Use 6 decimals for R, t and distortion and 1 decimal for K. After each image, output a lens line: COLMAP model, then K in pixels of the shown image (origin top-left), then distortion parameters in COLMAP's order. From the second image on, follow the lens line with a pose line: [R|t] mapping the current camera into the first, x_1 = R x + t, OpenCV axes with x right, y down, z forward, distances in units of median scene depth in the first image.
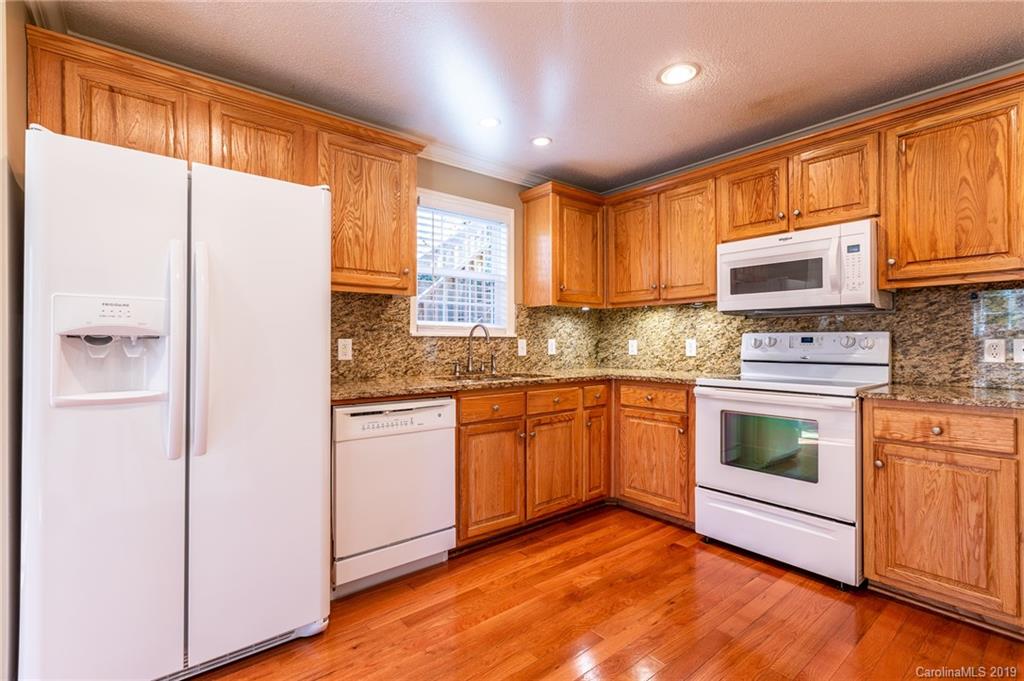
lens RADIAL K [[466.2, 0, 508.8], [0, 466.2, 335.5], [0, 0, 1]] dist [-0.002056, 0.000082]
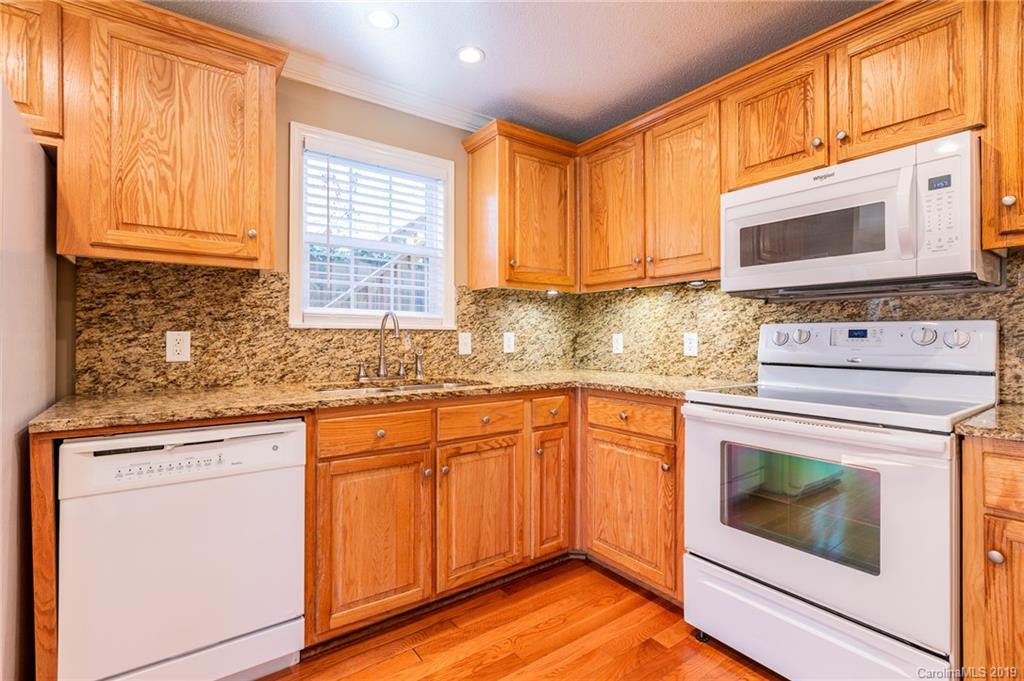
lens RADIAL K [[471.4, 0, 510.5], [0, 471.4, 329.8], [0, 0, 1]] dist [0.000439, -0.001528]
pose [[0.998538, 0.000509, -0.054044, 0.175550], [-0.000506, 1.000000, 0.000071, 0.004110], [0.054044, -0.000044, 0.998539, 0.290483]]
